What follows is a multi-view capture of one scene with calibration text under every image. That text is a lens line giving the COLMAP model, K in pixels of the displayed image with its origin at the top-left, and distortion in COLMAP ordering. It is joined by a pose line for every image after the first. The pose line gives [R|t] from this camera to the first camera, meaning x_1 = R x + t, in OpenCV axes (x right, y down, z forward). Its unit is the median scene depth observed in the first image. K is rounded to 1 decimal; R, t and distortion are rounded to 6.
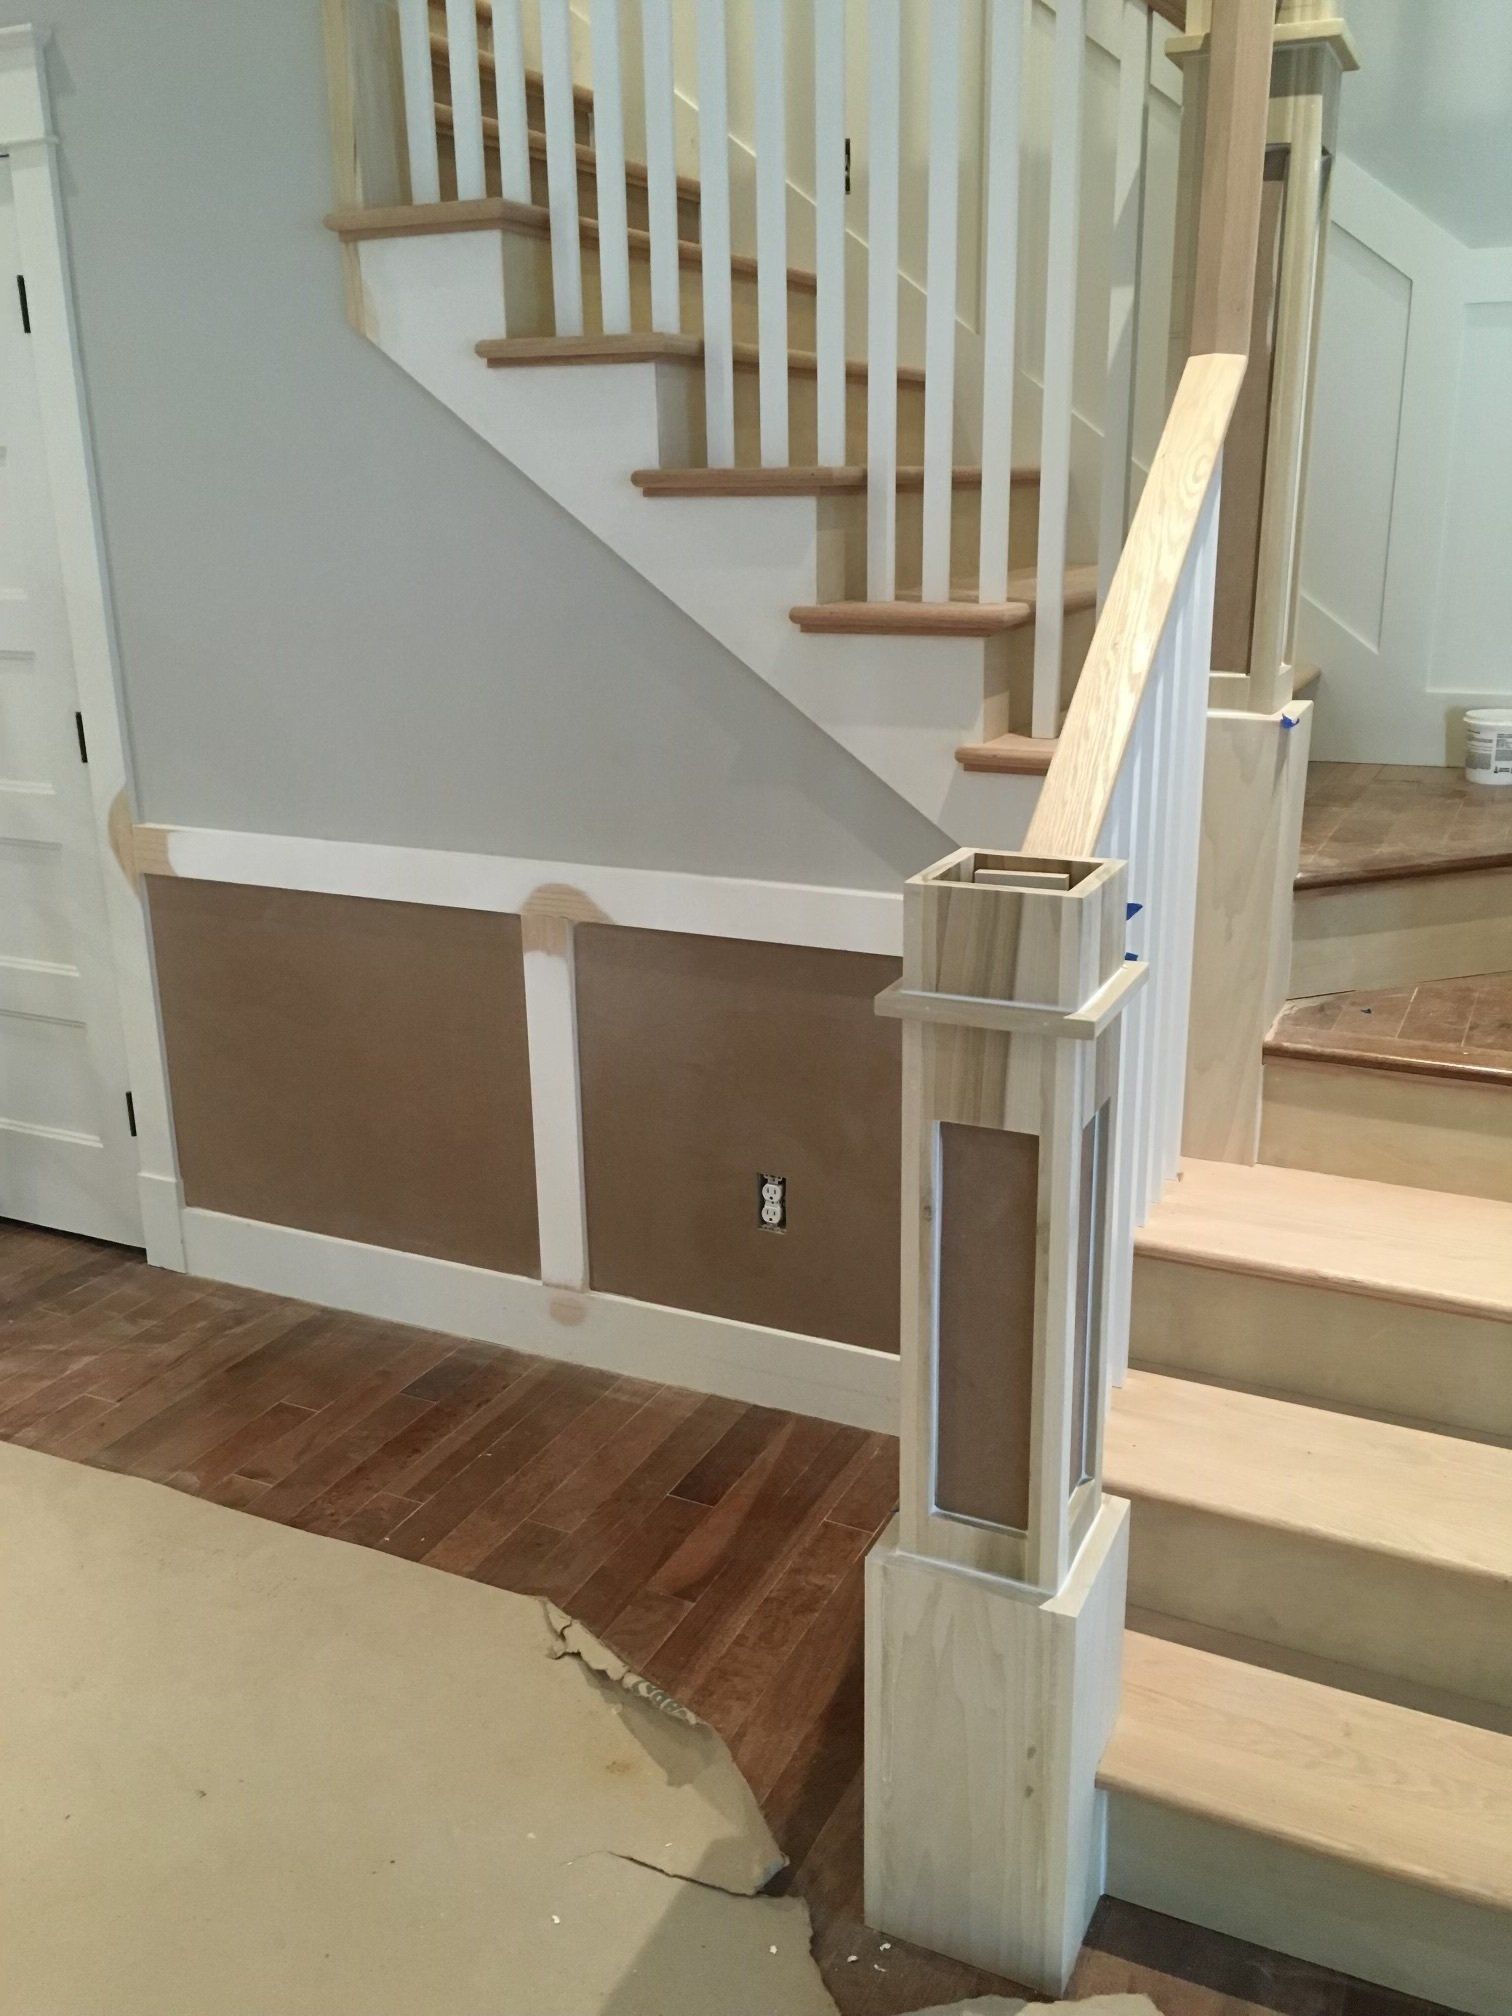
lens RADIAL K [[1669.0, 0, 756.0], [0, 1669.0, 1008.0], [0, 0, 1]] dist [0.059439, -0.073435]
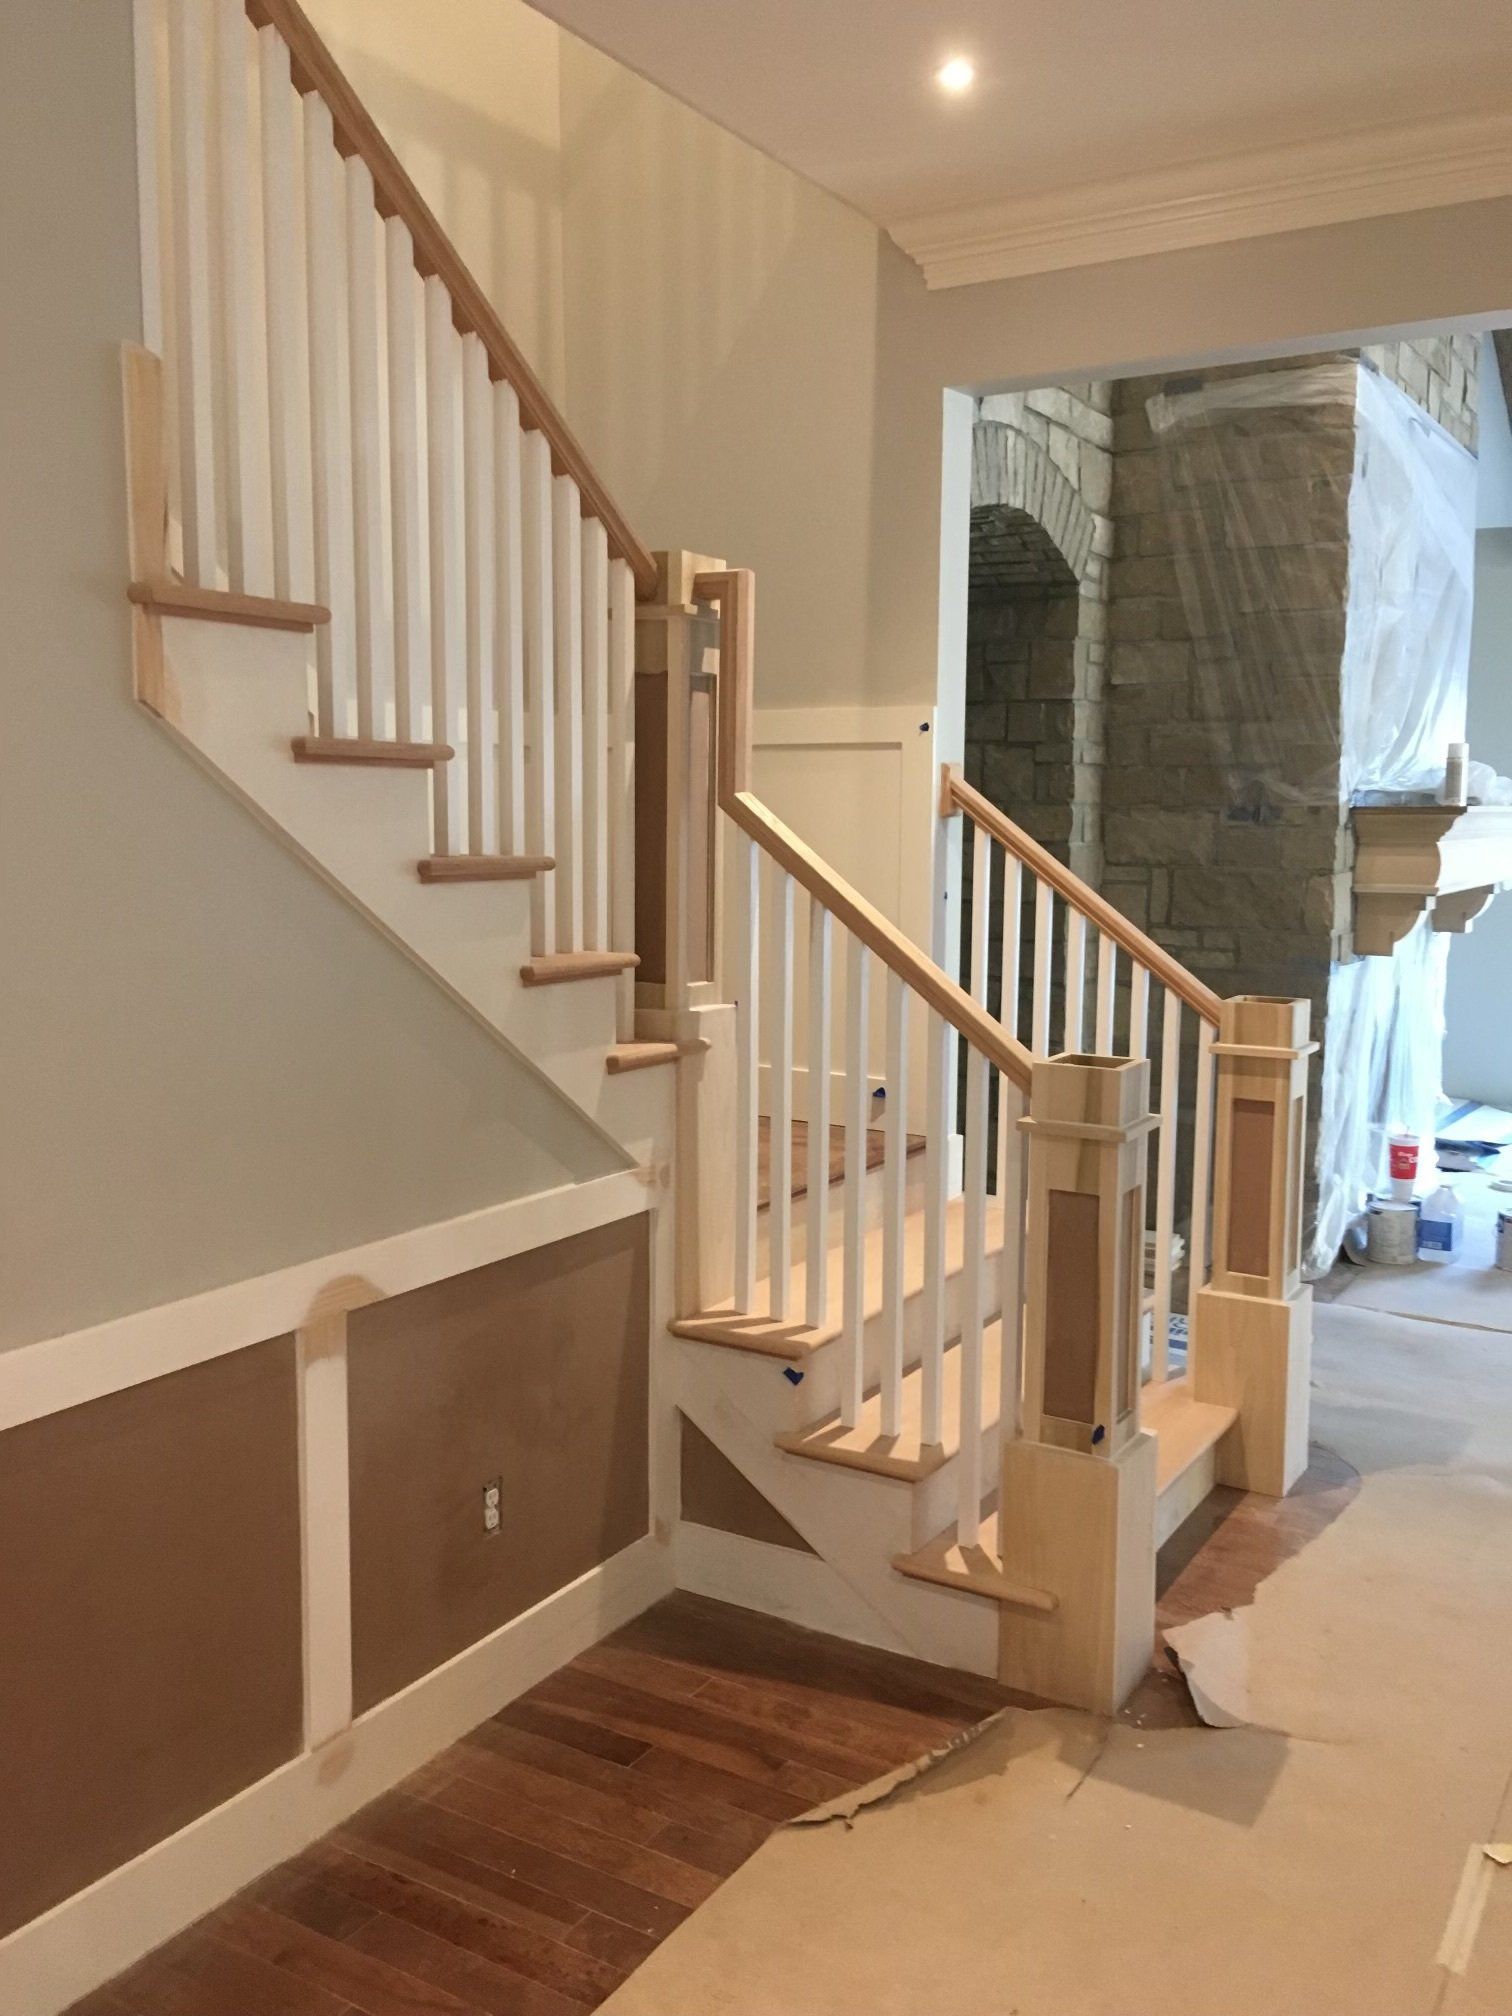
lens RADIAL K [[1669.0, 0, 756.0], [0, 1669.0, 1008.0], [0, 0, 1]] dist [0.059439, -0.073435]
pose [[0.122747, -0.104022, 0.986971, -1.030732], [0.287917, 0.955454, 0.064893, -0.217635], [-0.949756, 0.276201, 0.147229, 0.606169]]
